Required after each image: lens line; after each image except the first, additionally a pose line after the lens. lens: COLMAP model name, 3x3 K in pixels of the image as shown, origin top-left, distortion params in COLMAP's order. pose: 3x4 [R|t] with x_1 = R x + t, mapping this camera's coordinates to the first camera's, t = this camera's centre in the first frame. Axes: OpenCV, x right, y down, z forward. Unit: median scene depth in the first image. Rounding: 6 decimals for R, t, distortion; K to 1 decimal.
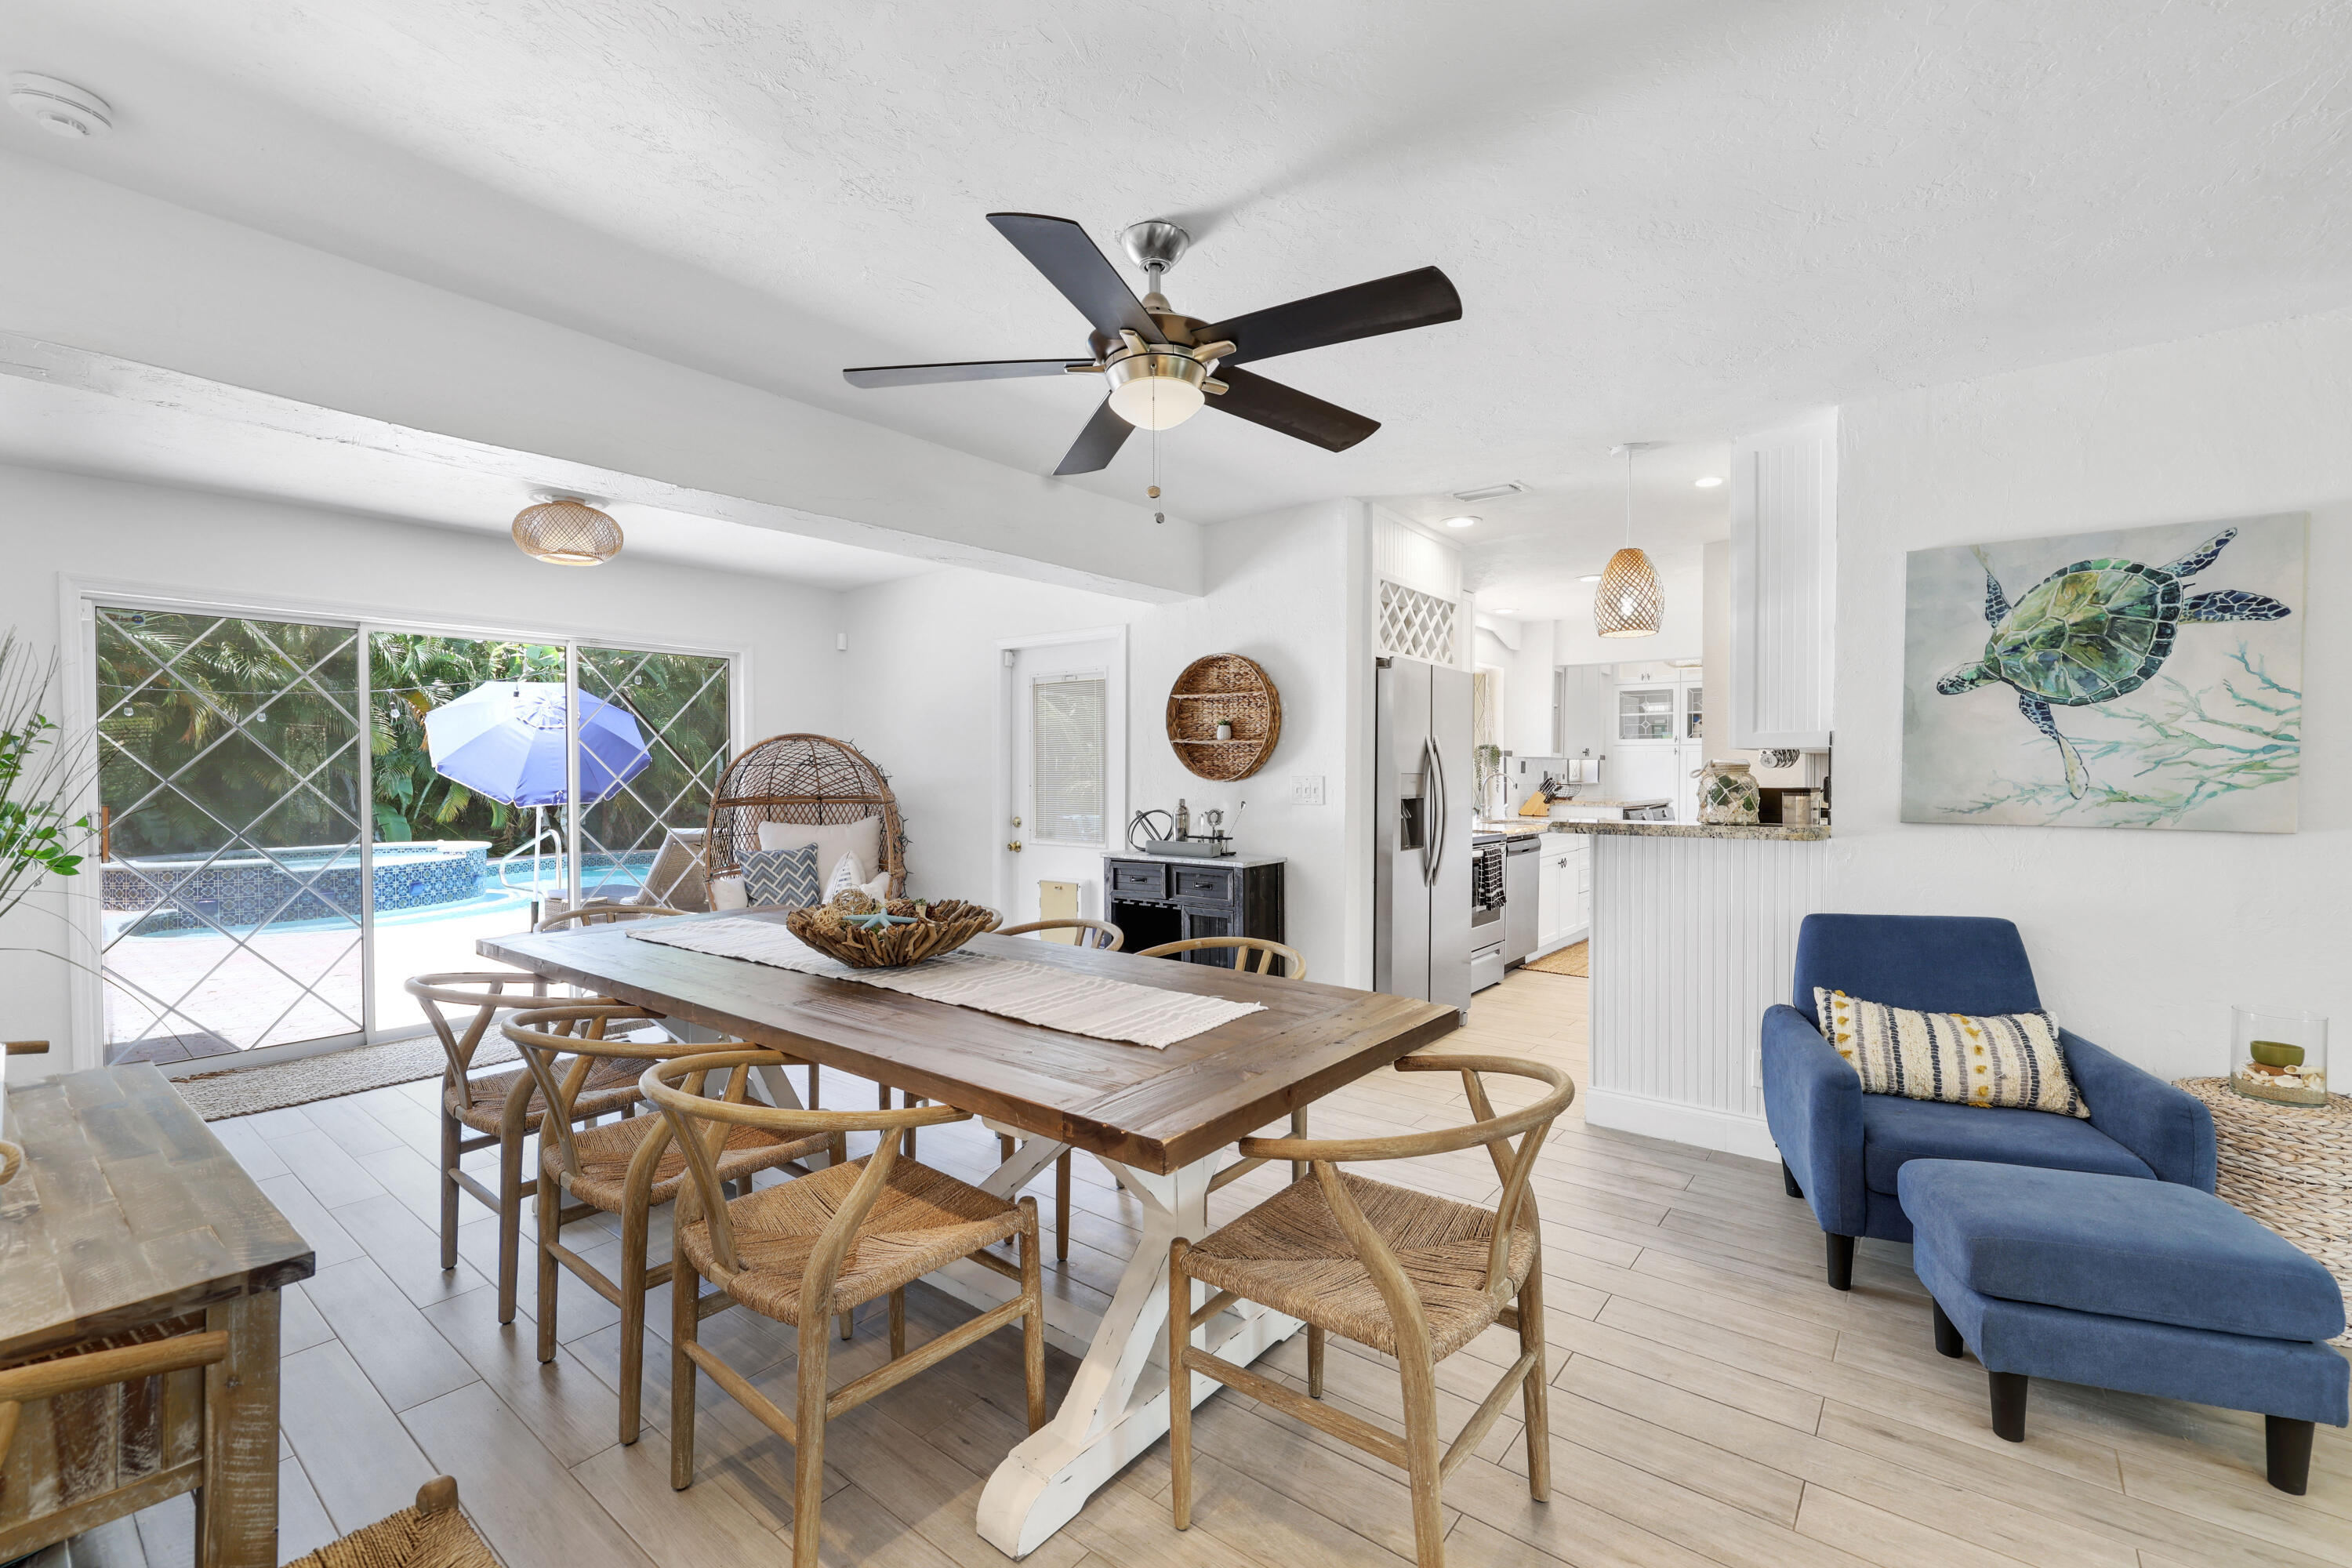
lens RADIAL K [[1004.4, 0, 1176.0], [0, 1004.4, 784.0], [0, 0, 1]] dist [0.000468, 0.000019]
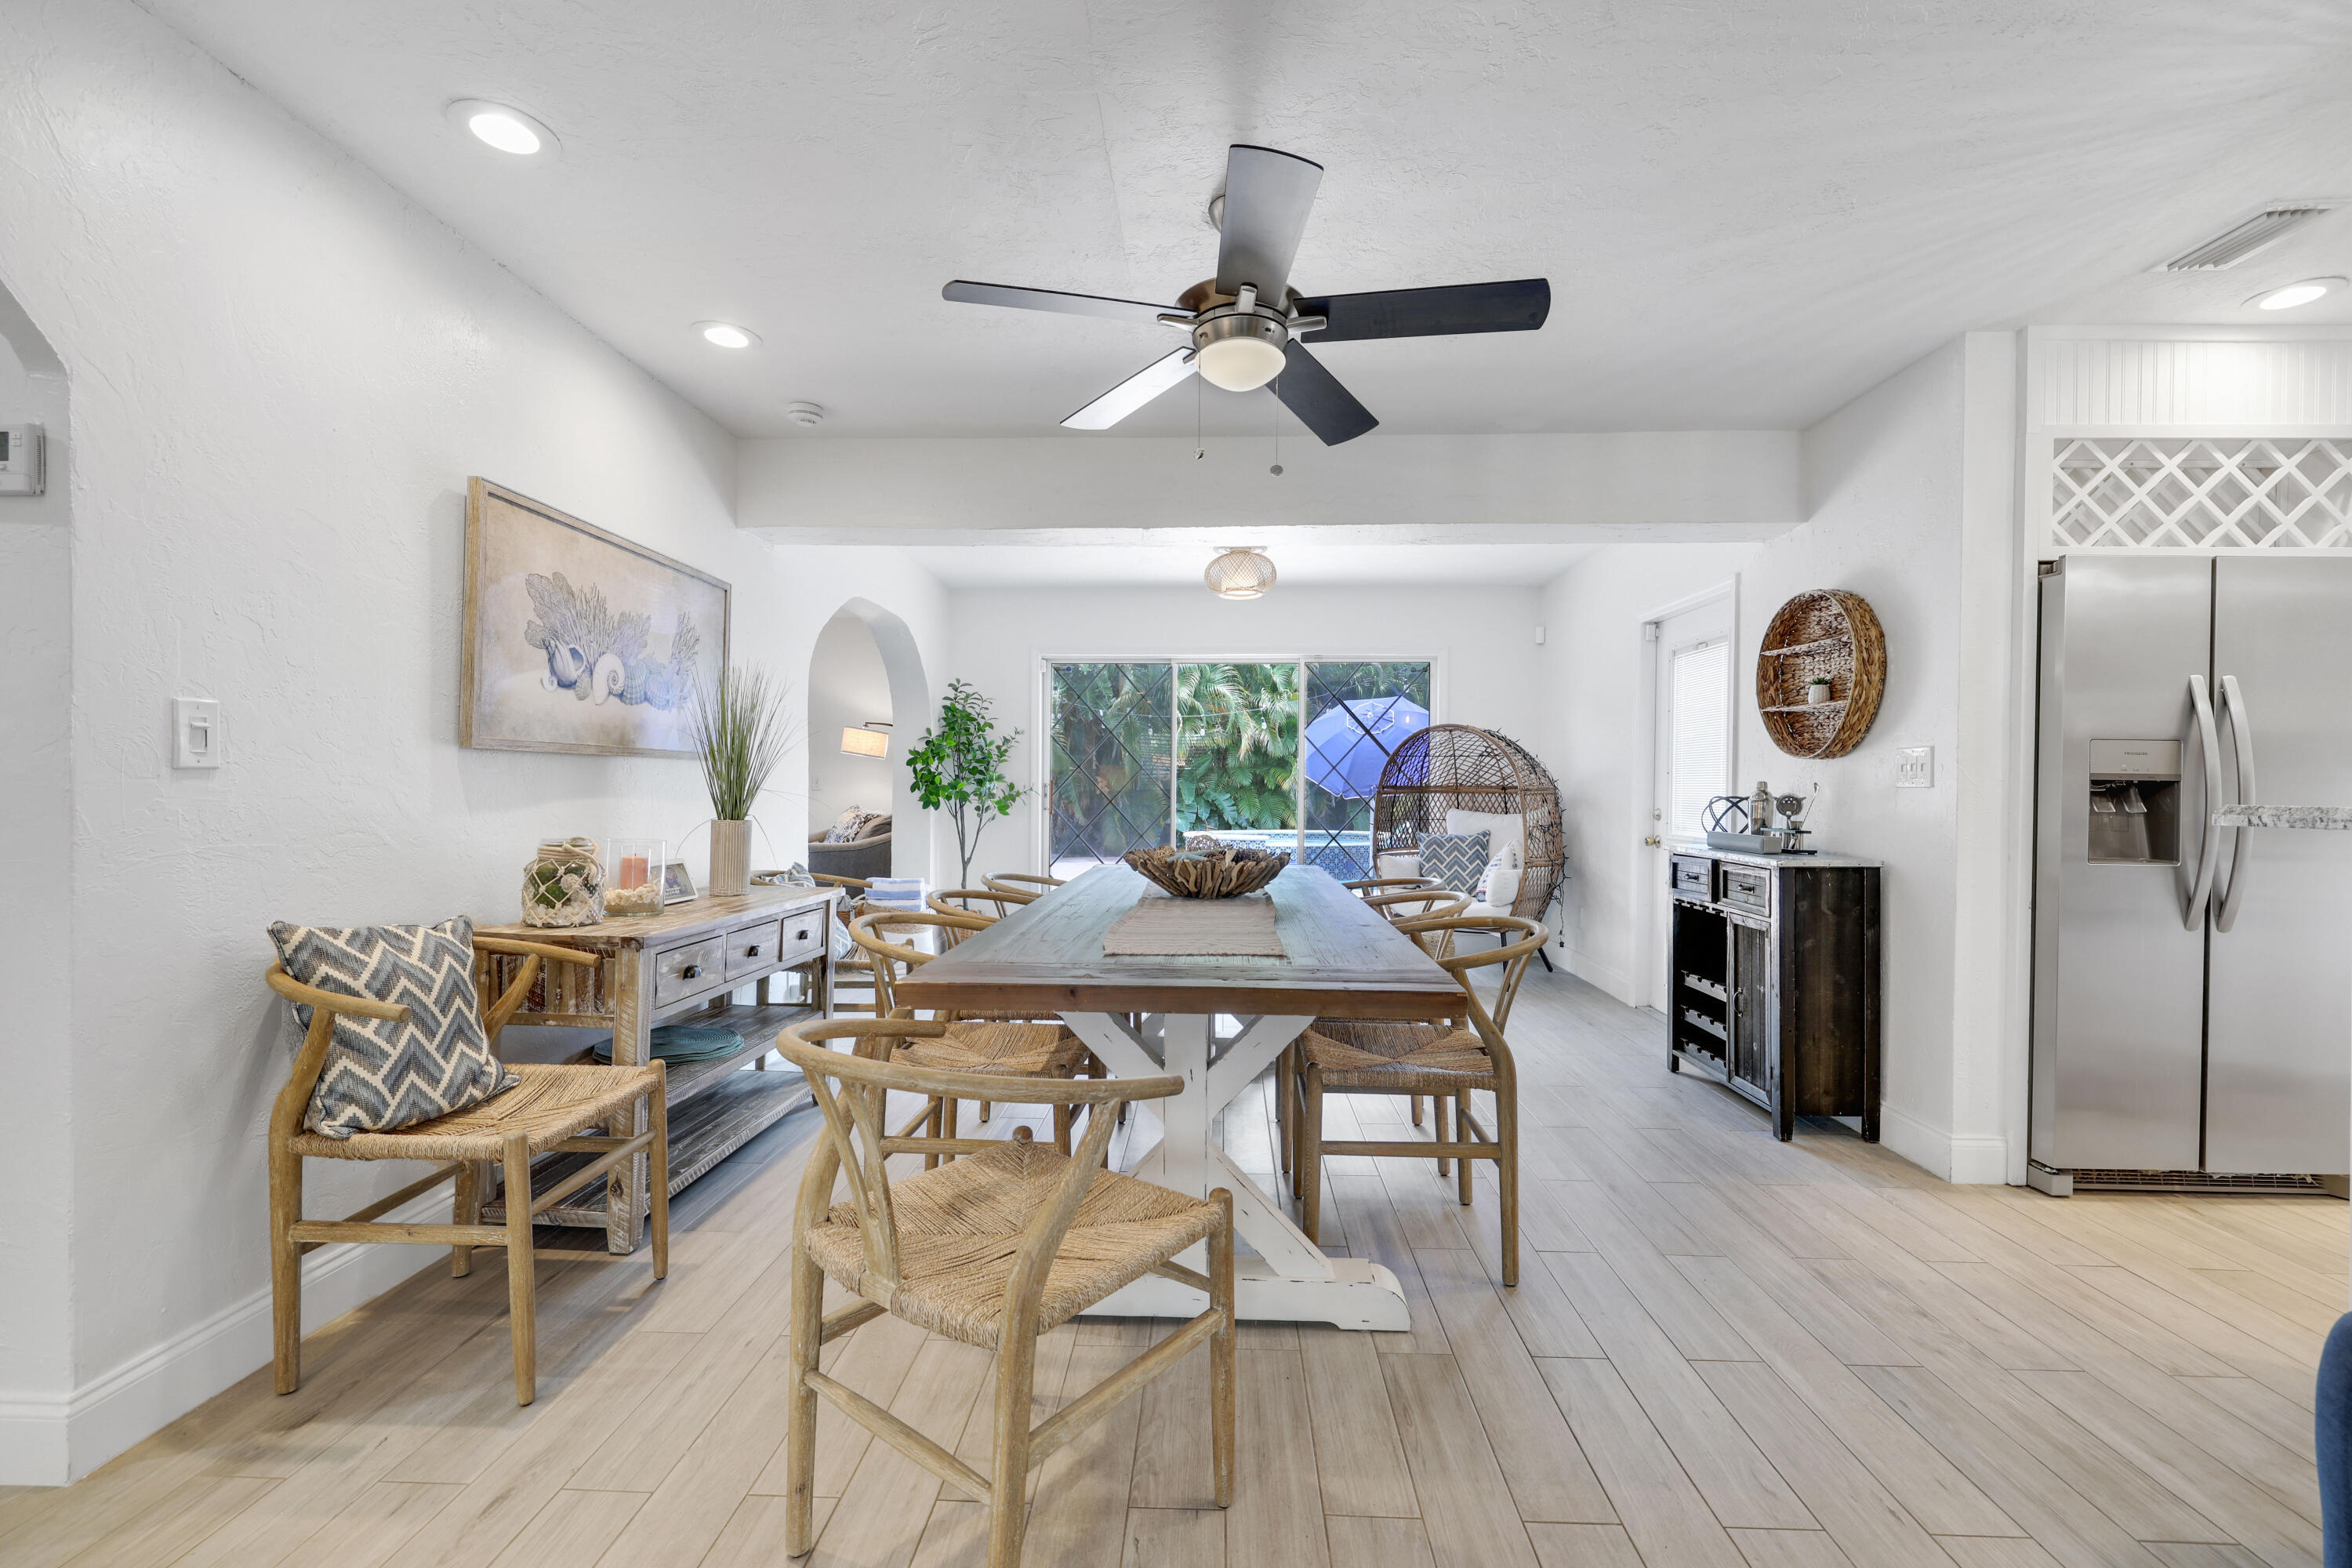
lens RADIAL K [[984.6, 0, 1207.5], [0, 984.6, 801.5], [0, 0, 1]] dist [-0.014317, 0.000002]
pose [[0.607279, 0.014094, -0.794364, 0.354693], [-0.009331, 0.999900, 0.010607, 0.026295], [0.794434, 0.000970, 0.607350, 0.180554]]
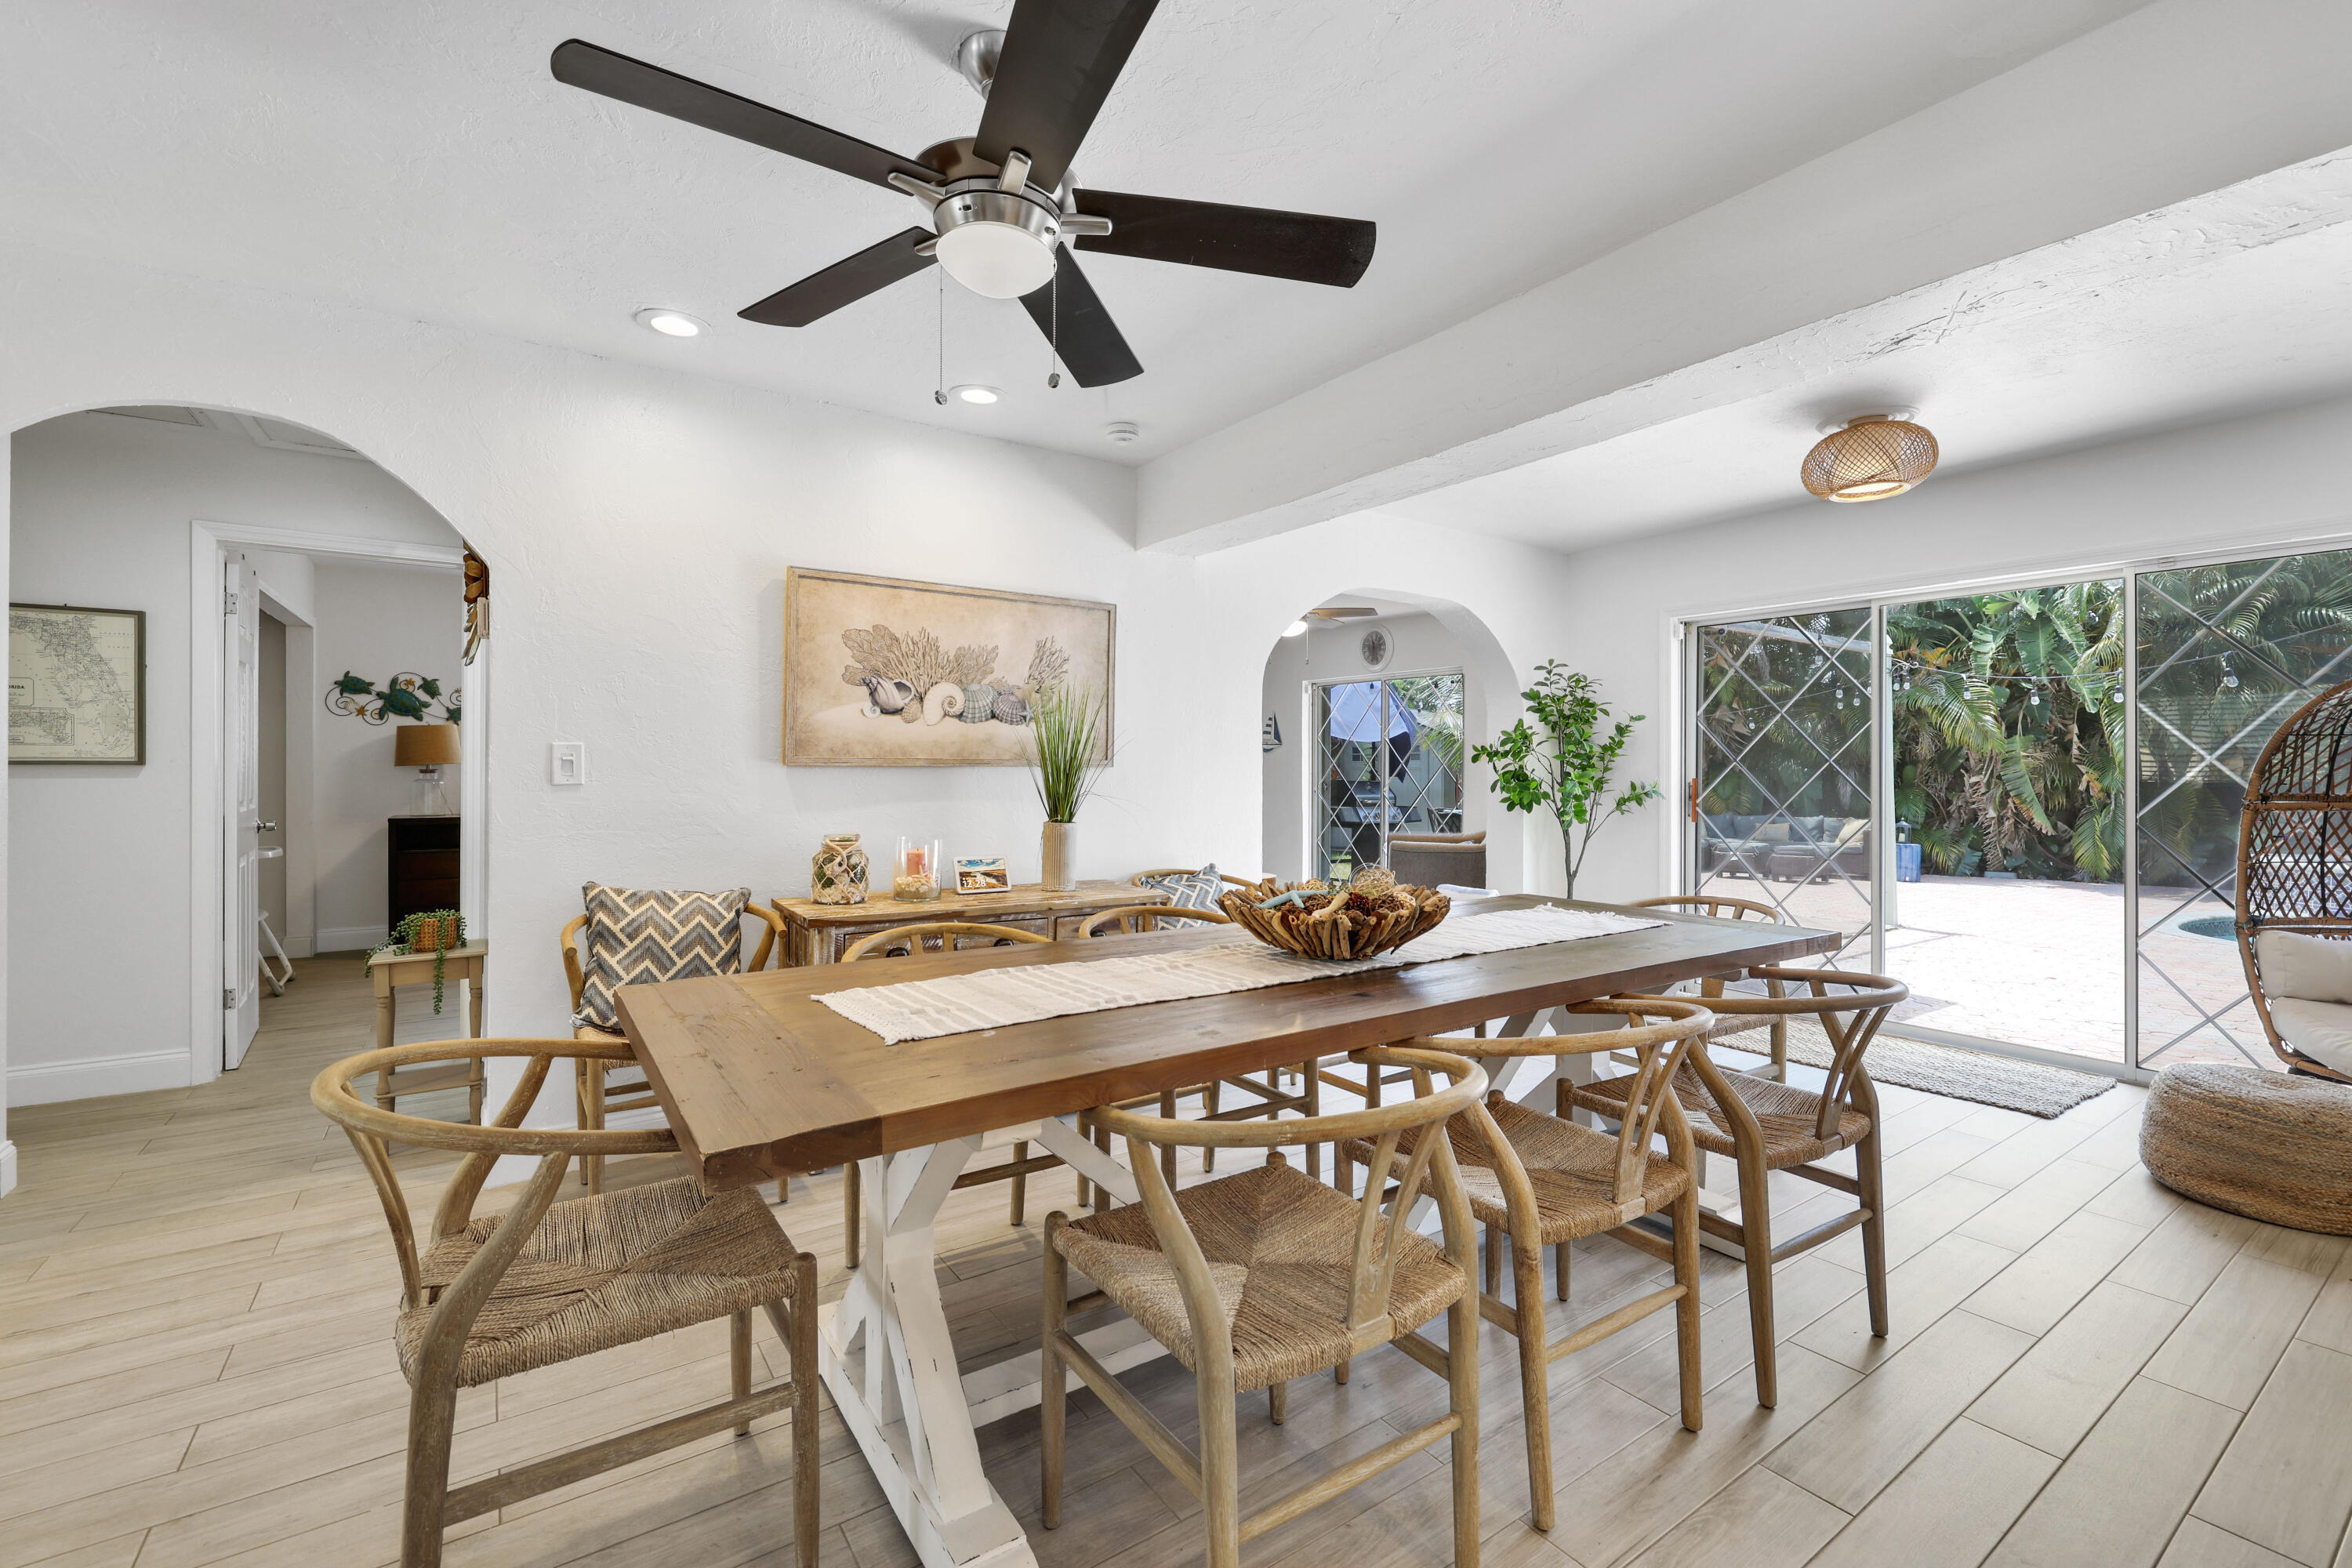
lens RADIAL K [[1004.4, 0, 1176.0], [0, 1004.4, 784.0], [0, 0, 1]] dist [0.000468, 0.000019]
pose [[-0.284879, 0.008906, -0.958522, 0.323379], [-0.007014, 0.999911, 0.011375, 0.011495], [0.958538, 0.009964, -0.284791, 0.625492]]
